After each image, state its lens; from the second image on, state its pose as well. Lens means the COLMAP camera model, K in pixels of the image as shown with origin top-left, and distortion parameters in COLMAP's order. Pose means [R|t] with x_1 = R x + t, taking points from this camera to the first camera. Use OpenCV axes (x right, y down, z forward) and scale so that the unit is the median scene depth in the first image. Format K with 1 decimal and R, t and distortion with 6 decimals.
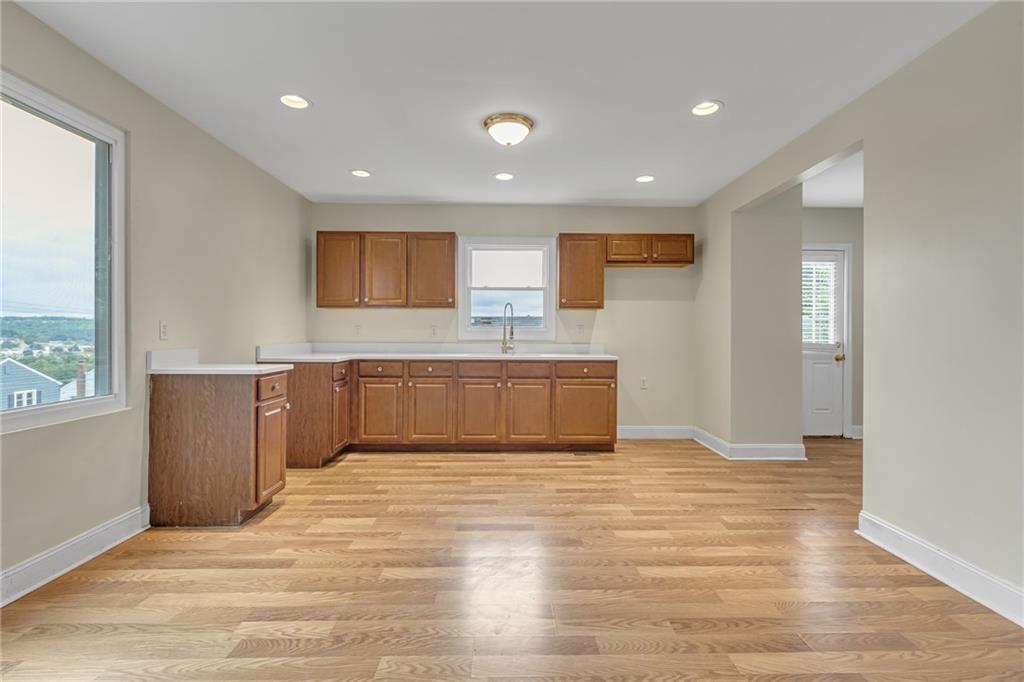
lens RADIAL K [[464.4, 0, 517.0], [0, 464.4, 329.9], [0, 0, 1]] dist [0.004413, -0.000325]
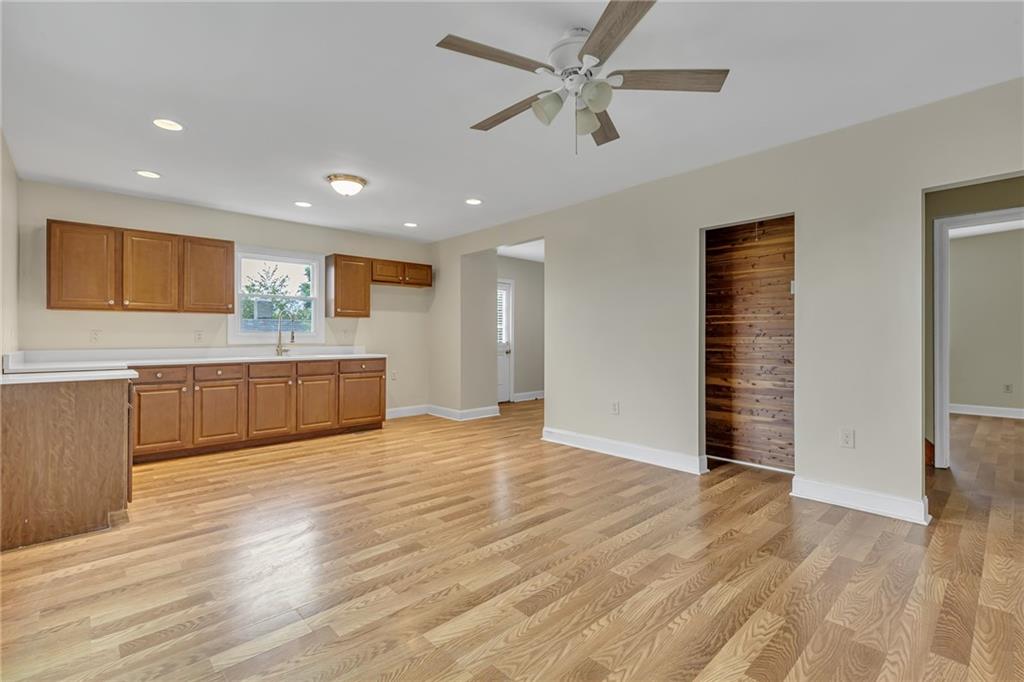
lens RADIAL K [[464.4, 0, 517.0], [0, 464.4, 329.9], [0, 0, 1]] dist [0.004413, -0.000325]
pose [[0.747526, 0.004104, 0.664220, -0.382408], [0.000142, 0.999980, -0.006339, -0.004331], [-0.664233, 0.004833, 0.747510, -0.227107]]
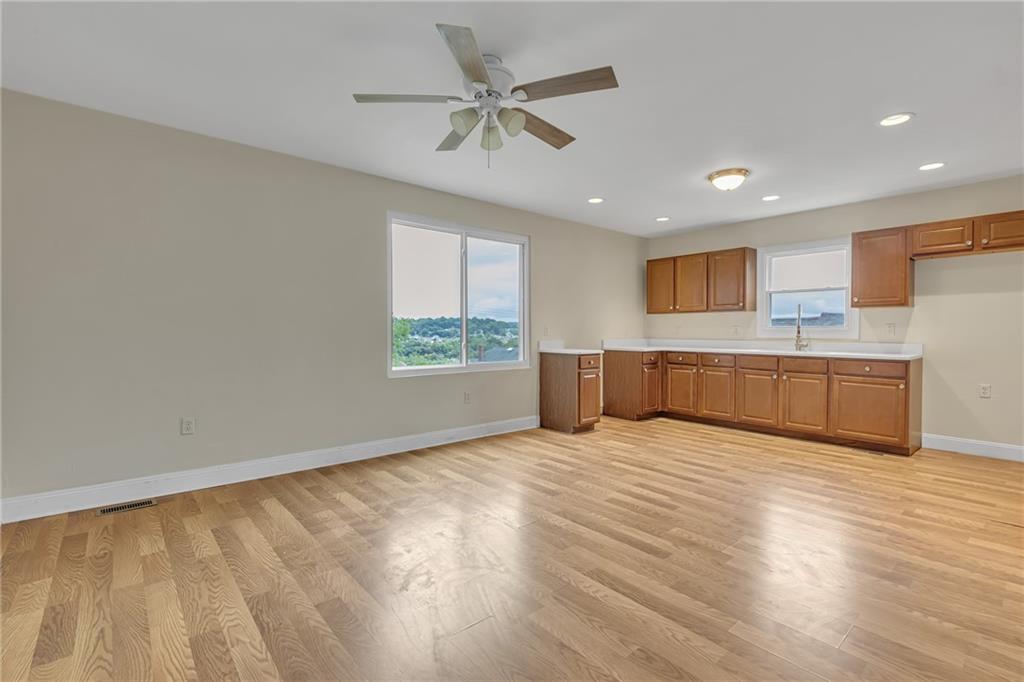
lens RADIAL K [[464.4, 0, 517.0], [0, 464.4, 329.9], [0, 0, 1]] dist [0.004413, -0.000325]
pose [[0.633980, -0.004014, -0.773339, 0.448675], [0.005558, 0.999984, -0.000634, -0.000778], [0.773329, -0.003896, 0.633993, -0.226176]]
